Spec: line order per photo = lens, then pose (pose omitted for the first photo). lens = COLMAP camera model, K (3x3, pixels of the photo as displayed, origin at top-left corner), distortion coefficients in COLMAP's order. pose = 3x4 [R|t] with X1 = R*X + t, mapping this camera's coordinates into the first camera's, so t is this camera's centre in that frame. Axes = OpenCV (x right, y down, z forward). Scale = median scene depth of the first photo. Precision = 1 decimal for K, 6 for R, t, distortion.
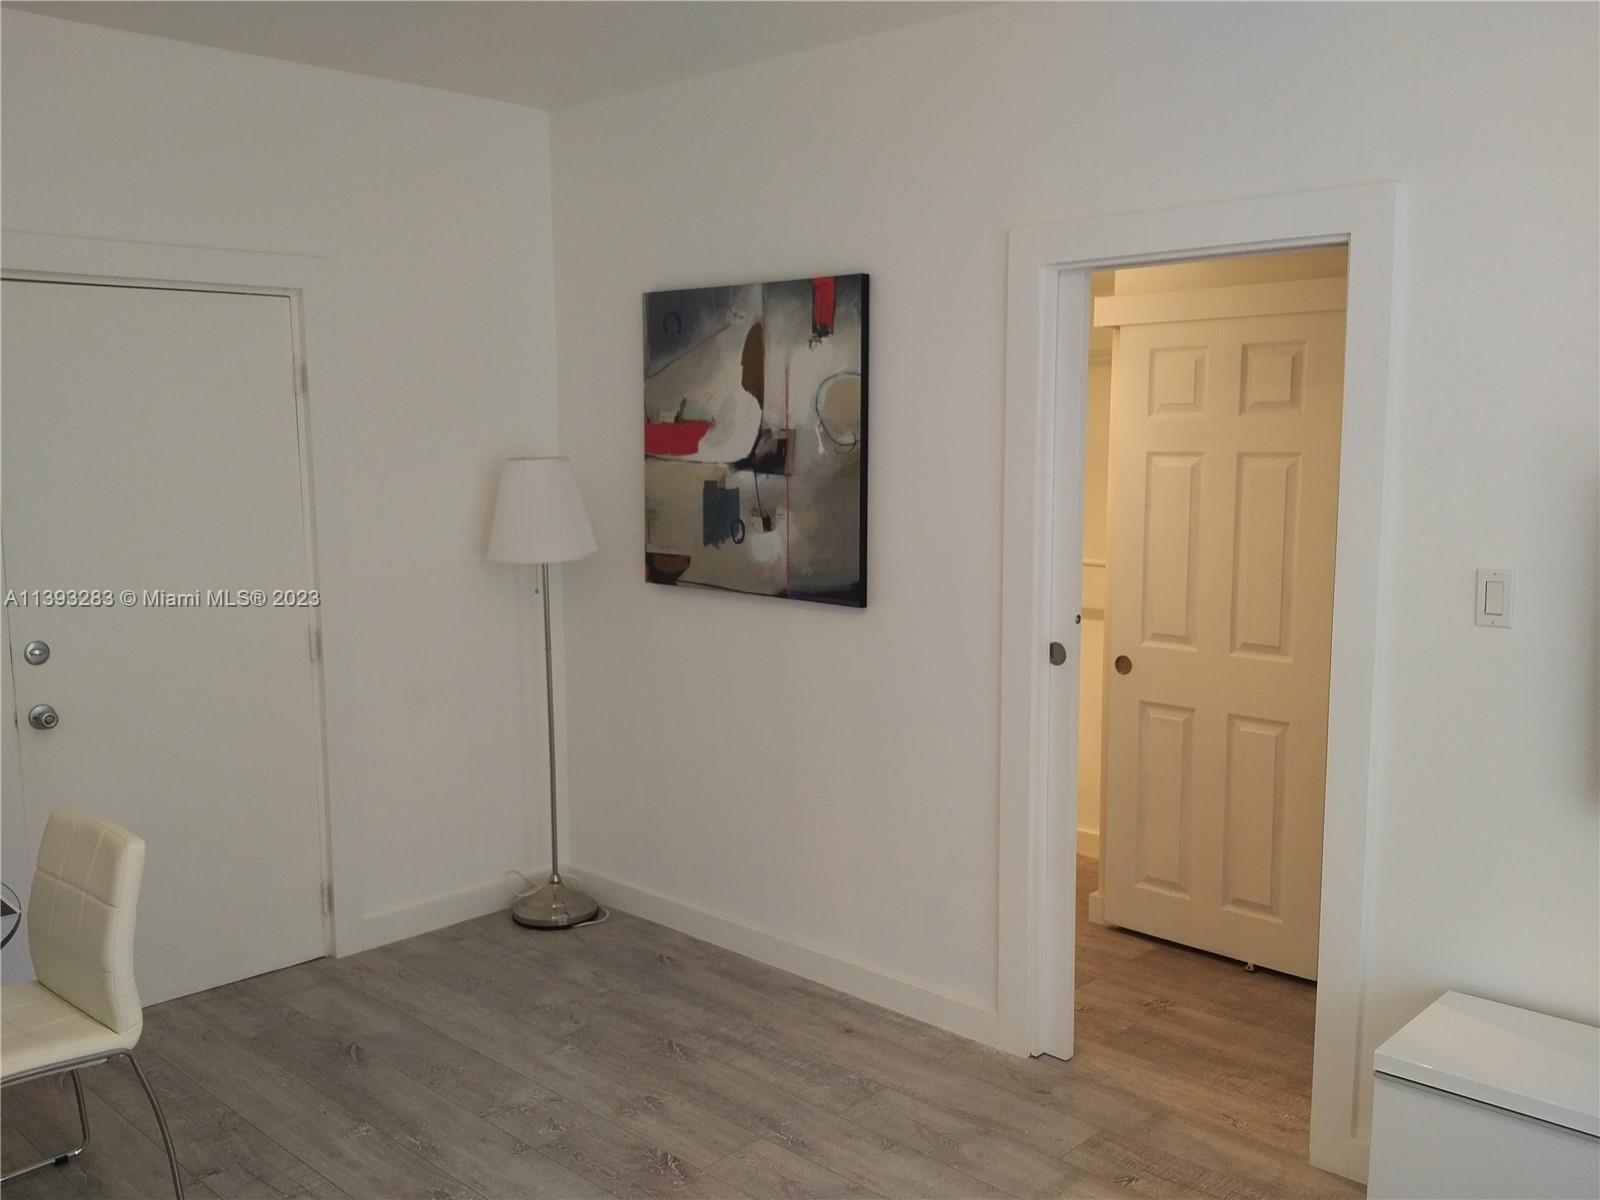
lens RADIAL K [[1414.1, 0, 800.0], [0, 1414.1, 600.0], [0, 0, 1]] dist [0.140839, -0.280399]
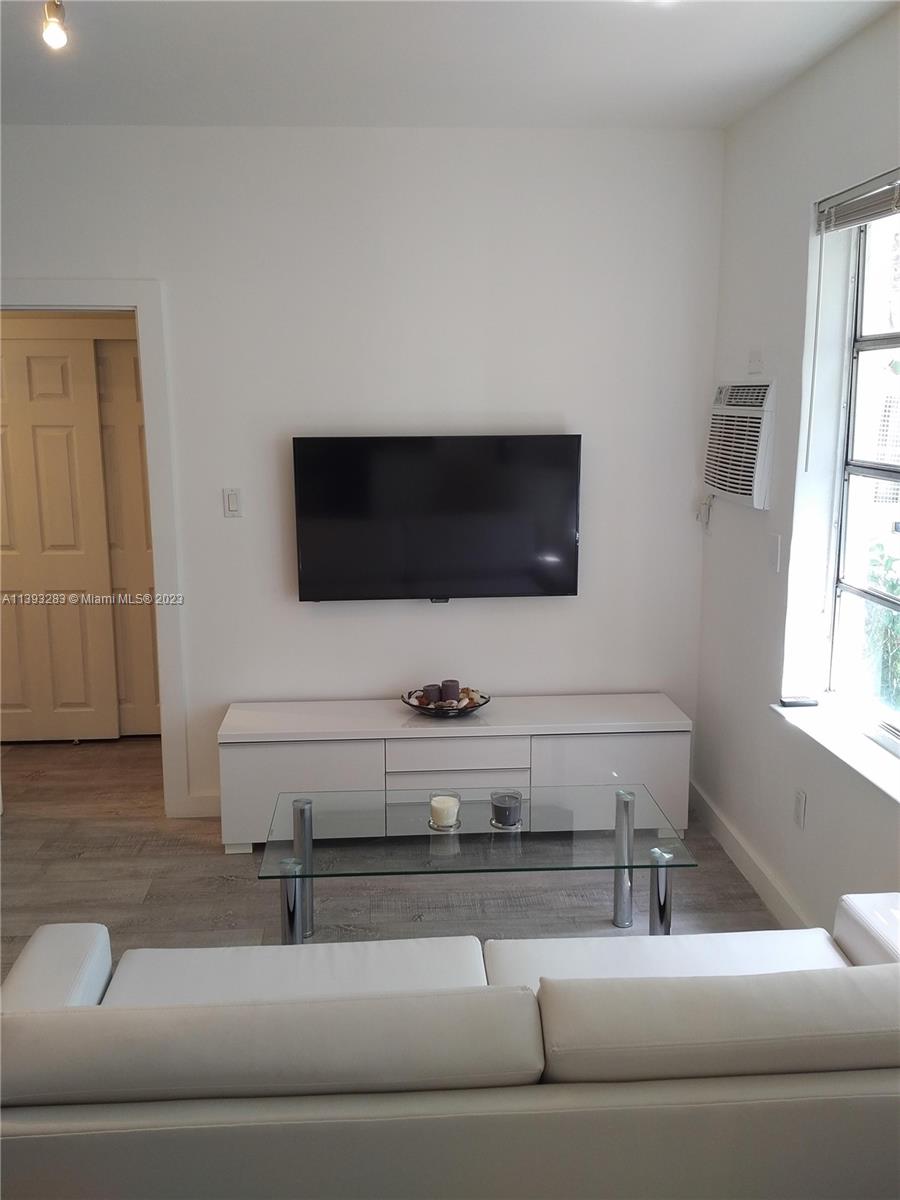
lens RADIAL K [[1049.3, 0, 450.0], [0, 1049.3, 600.0], [0, 0, 1]] dist [0.139800, -0.243346]
pose [[0.680157, -0.139376, 0.719695, -0.270055], [0.087003, 0.990168, 0.109533, -0.001237], [-0.727885, -0.011884, 0.685596, -0.155450]]
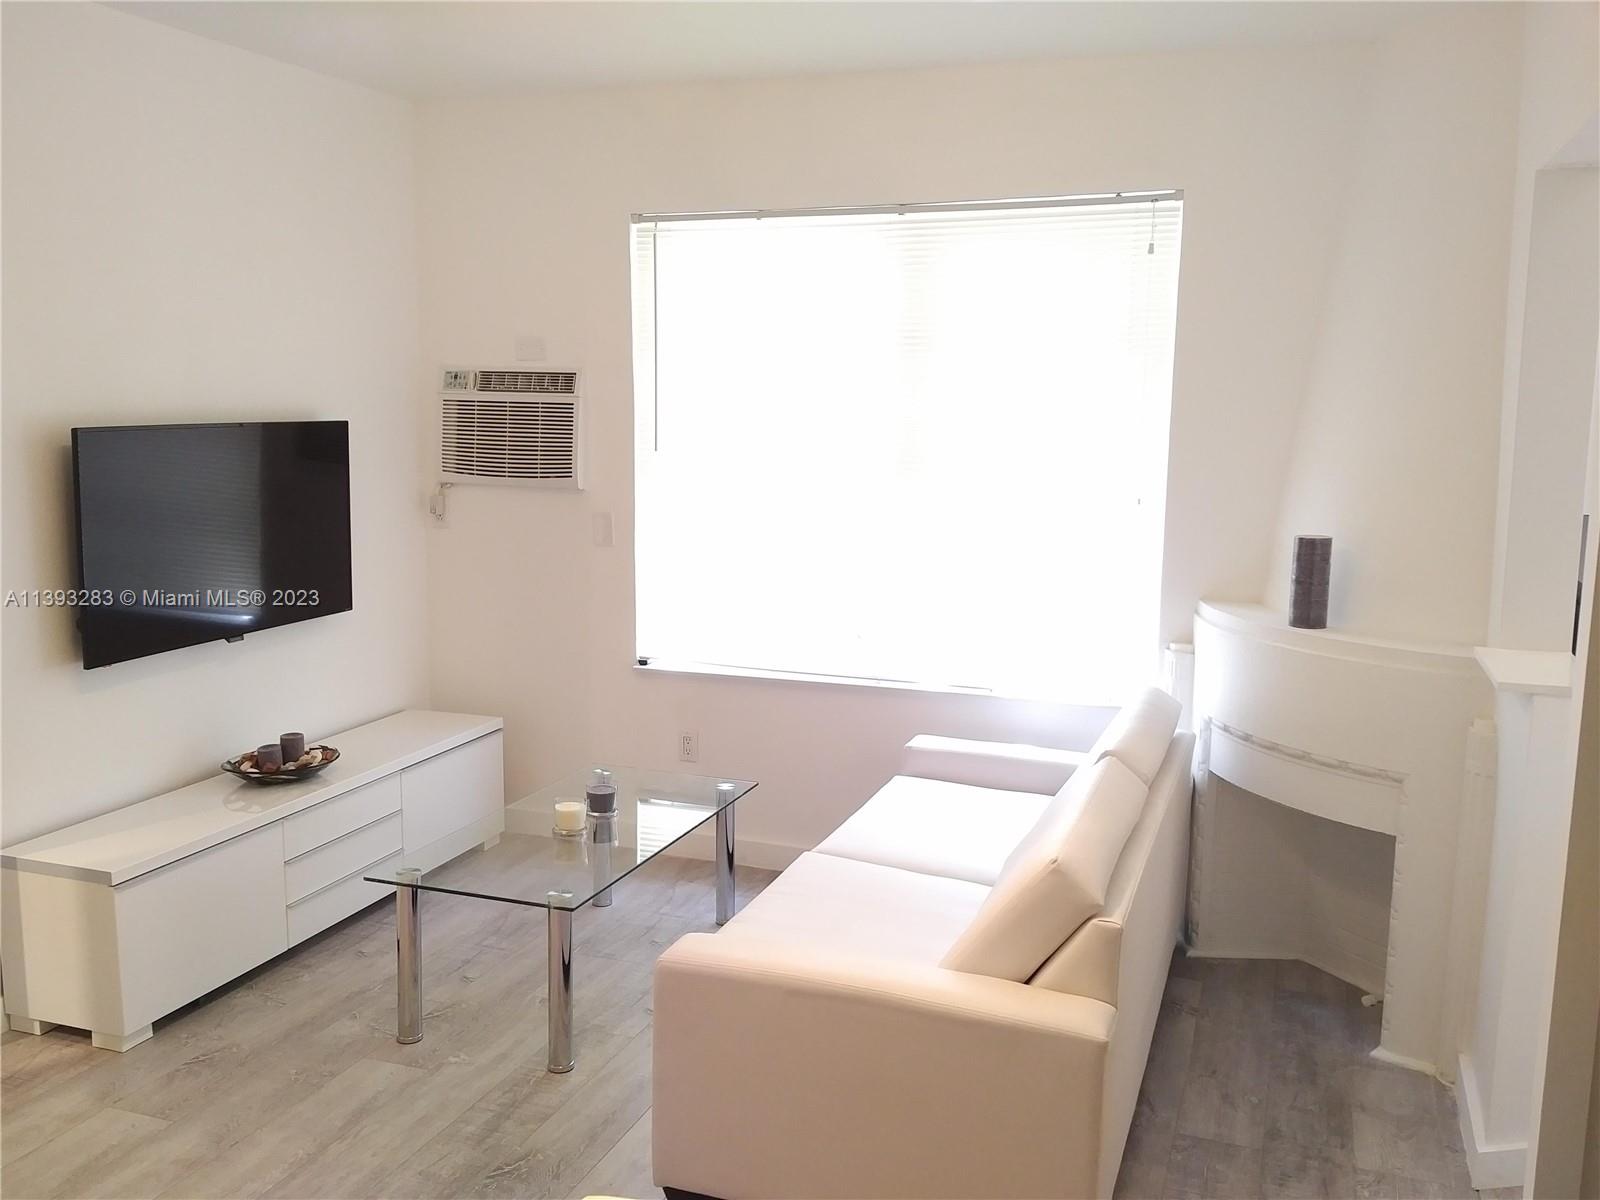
lens RADIAL K [[1399.1, 0, 800.0], [0, 1399.1, 600.0], [0, 0, 1]] dist [0.139800, -0.243346]
pose [[-0.391872, -0.137729, 0.909652, -0.686557], [0.093605, 0.977632, 0.188346, -0.082576], [-0.915246, 0.158956, -0.370214, 0.614065]]
